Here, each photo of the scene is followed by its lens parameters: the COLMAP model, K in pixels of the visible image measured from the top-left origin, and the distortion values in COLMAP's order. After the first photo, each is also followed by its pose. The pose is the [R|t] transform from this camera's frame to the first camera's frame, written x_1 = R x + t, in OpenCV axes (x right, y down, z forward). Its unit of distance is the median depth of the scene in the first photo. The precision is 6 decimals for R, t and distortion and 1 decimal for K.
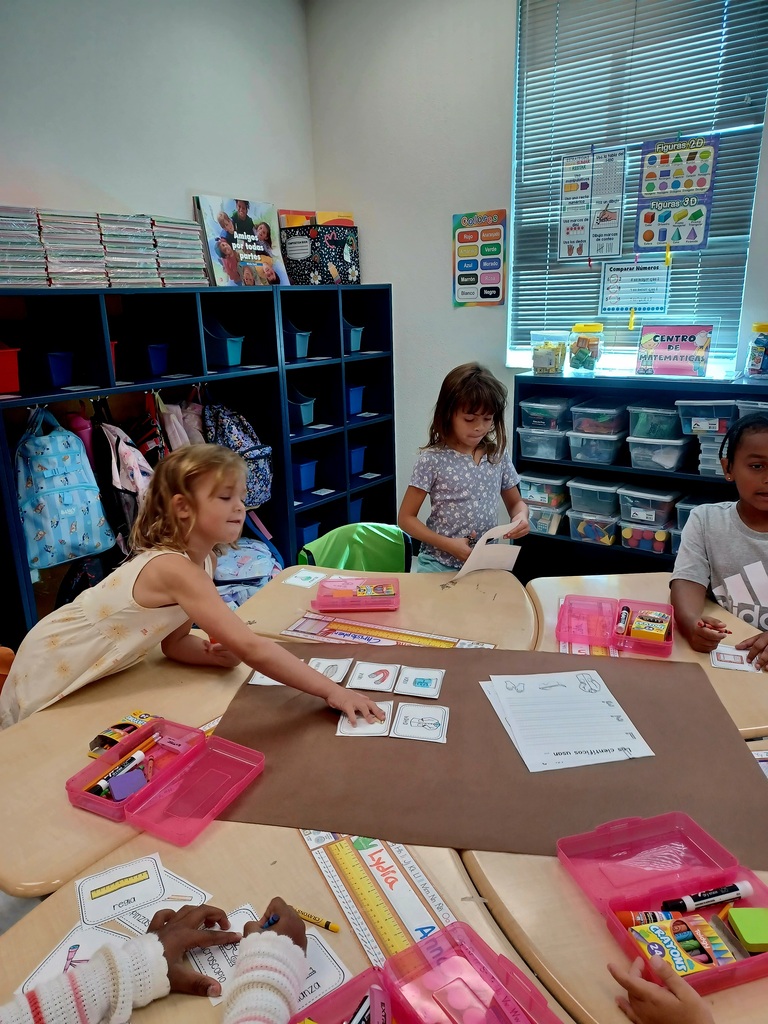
lens RADIAL K [[744.7, 0, 384.0], [0, 744.7, 512.0], [0, 0, 1]] dist [0.032988, -0.002127]
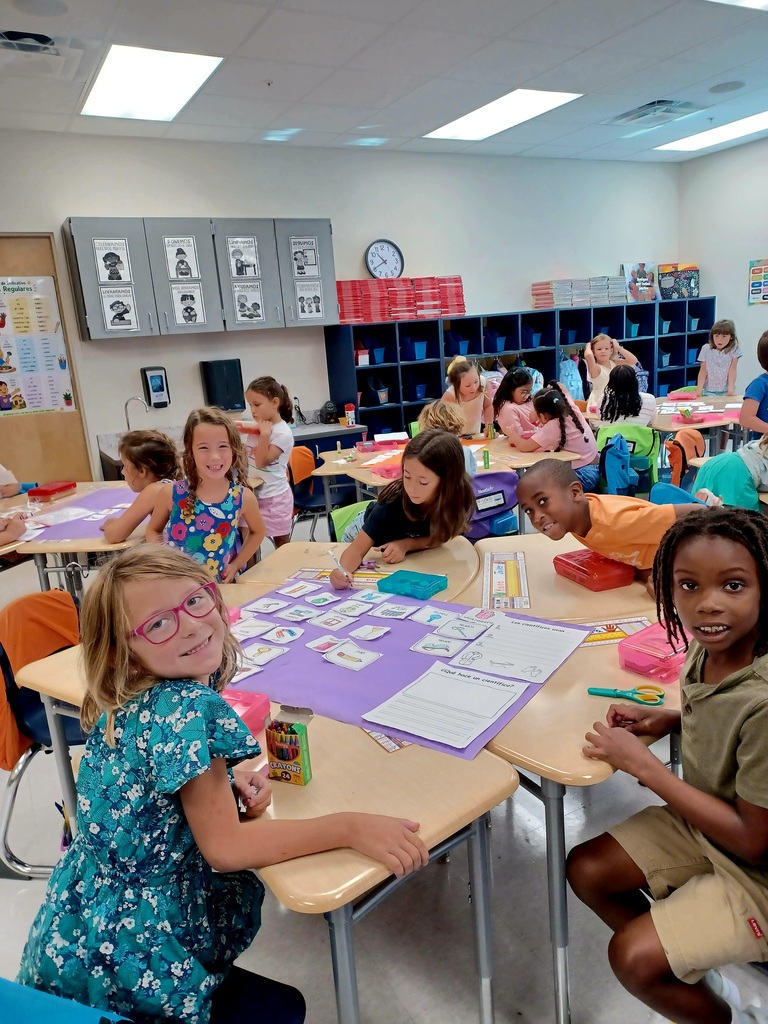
lens RADIAL K [[744.7, 0, 384.0], [0, 744.7, 512.0], [0, 0, 1]] dist [0.032988, -0.002127]
pose [[0.902005, 0.062403, -0.427192, 0.117313], [-0.072281, 0.997360, -0.006929, 0.394017], [0.425632, 0.037128, 0.904134, -1.326325]]
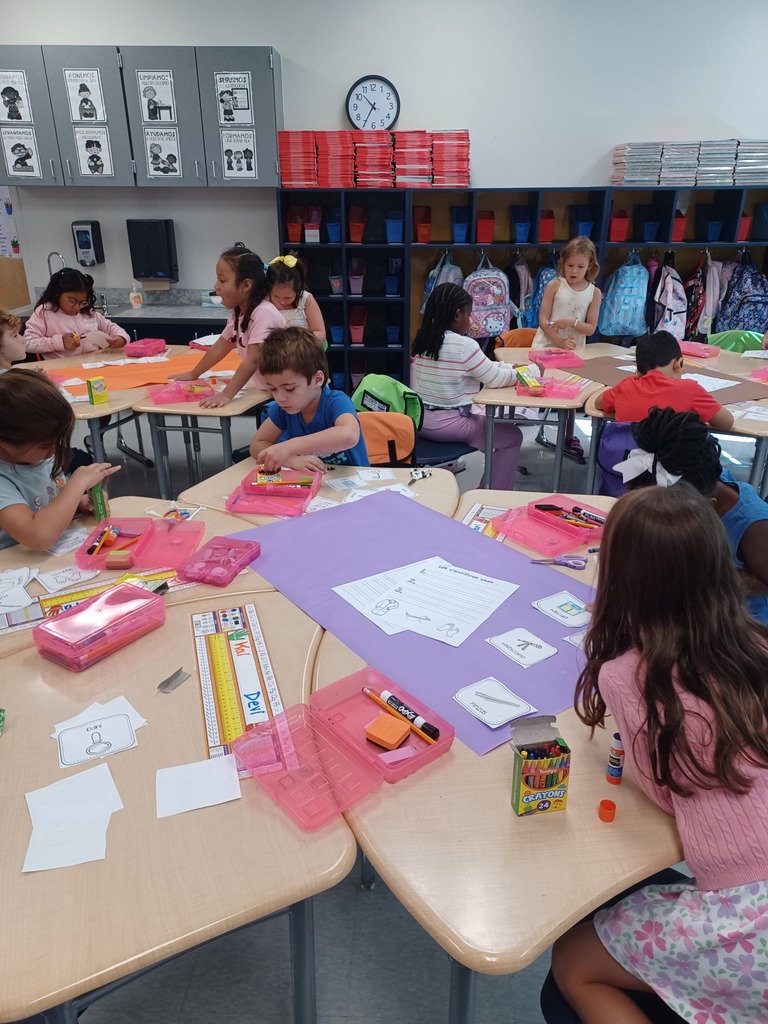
lens RADIAL K [[737.6, 0, 384.0], [0, 737.6, 512.0], [0, 0, 1]] dist [-0.026244, 0.069546]
pose [[0.550063, 0.350160, -0.758168, 0.662510], [-0.247472, 0.935421, 0.252479, 0.129495], [0.797614, 0.048746, 0.601195, -0.472799]]
